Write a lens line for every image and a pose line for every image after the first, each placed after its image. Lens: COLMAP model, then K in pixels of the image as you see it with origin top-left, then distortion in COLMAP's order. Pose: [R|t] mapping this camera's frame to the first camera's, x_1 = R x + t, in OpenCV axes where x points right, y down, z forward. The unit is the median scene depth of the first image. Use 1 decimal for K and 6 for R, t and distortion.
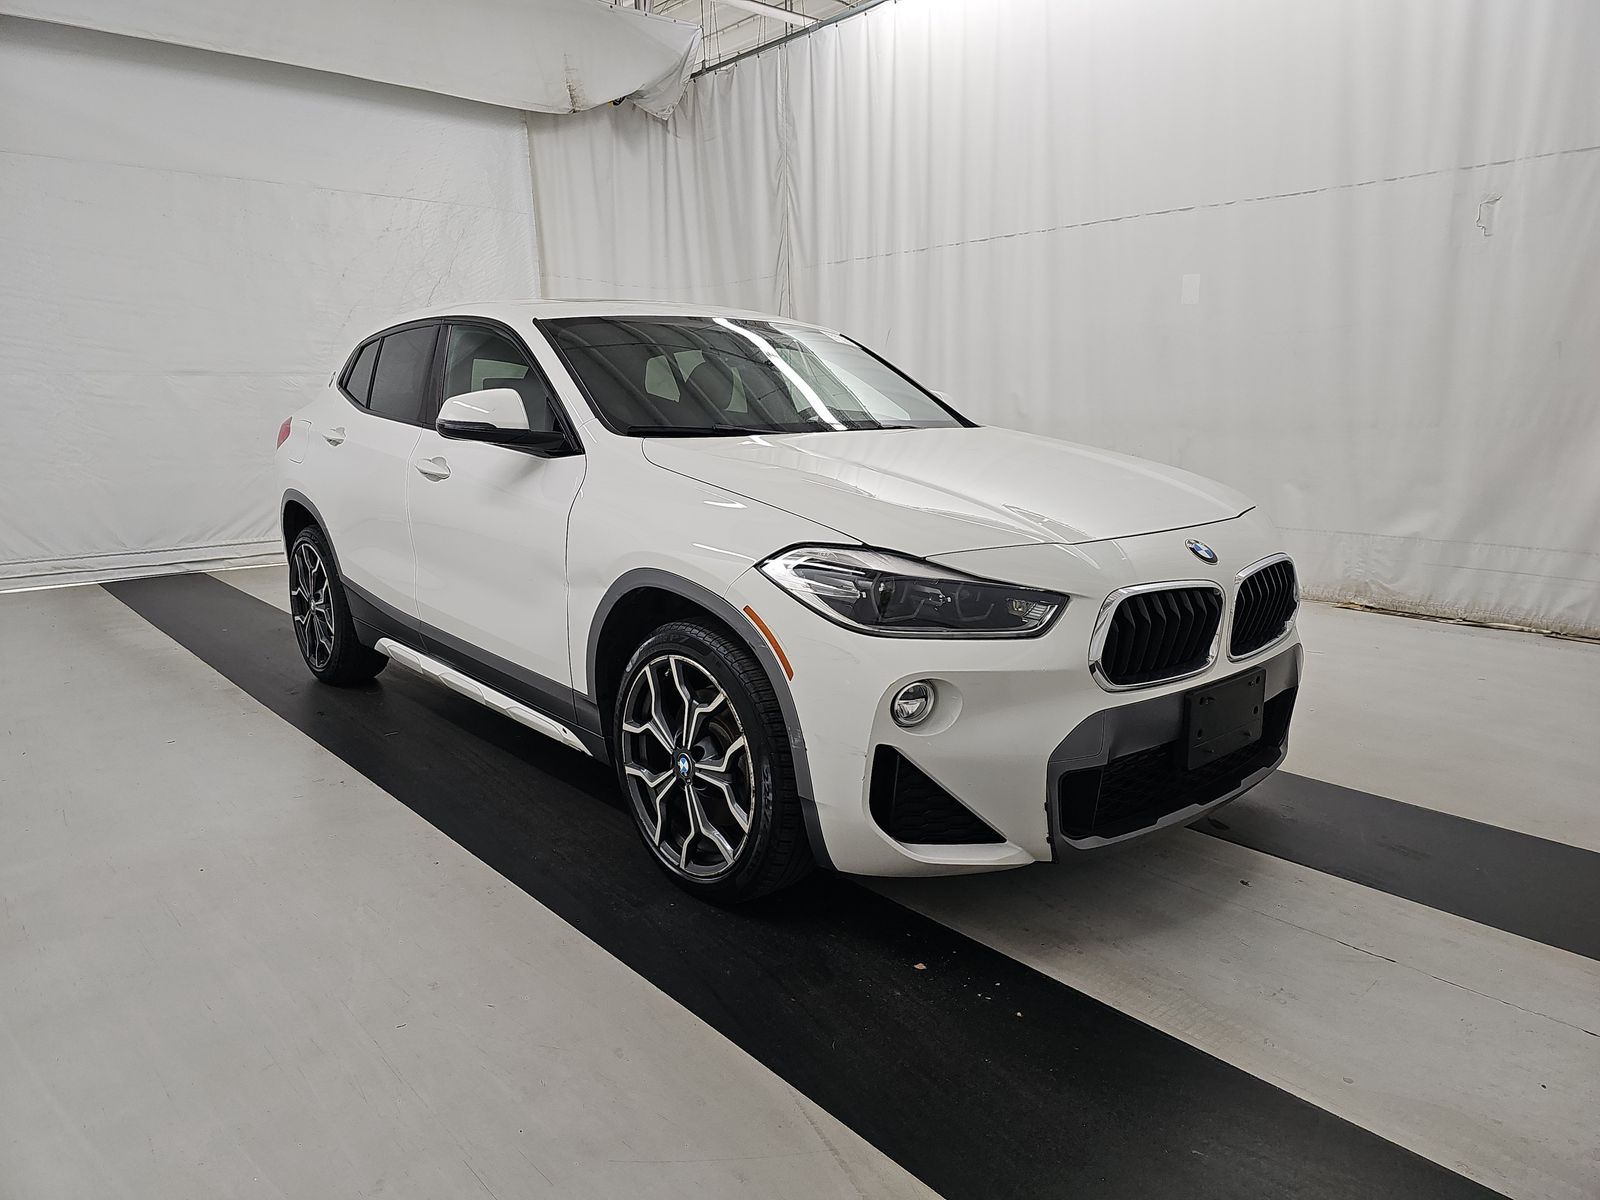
lens RADIAL K [[1073.8, 0, 800.0], [0, 1073.8, 600.0], [0, 0, 1]] dist [-0.002379, -0.000536]
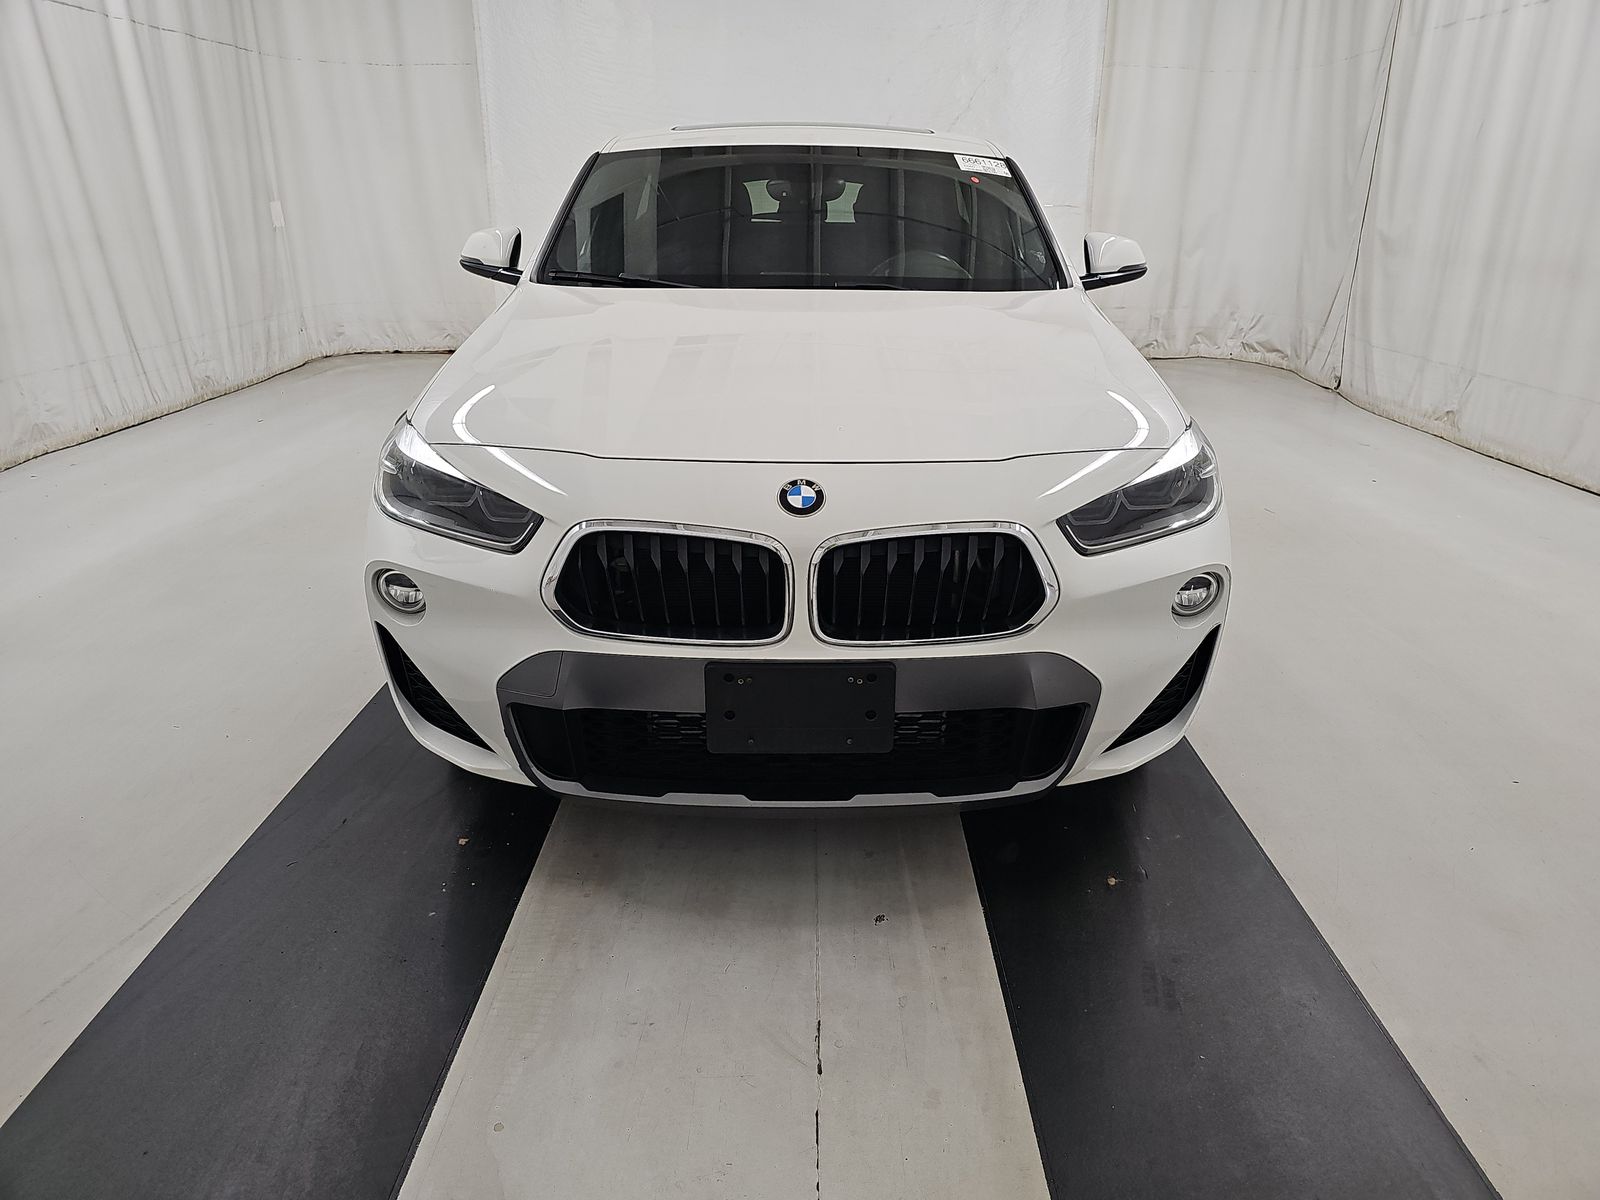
lens RADIAL K [[1074.8, 0, 800.0], [0, 1074.8, 600.0], [0, 0, 1]] dist [-0.001040, -0.000581]
pose [[0.763092, 0.244479, -0.598264, 0.861434], [-0.132356, 0.965187, 0.225600, -0.148202], [0.632591, -0.092969, 0.768885, 0.406288]]
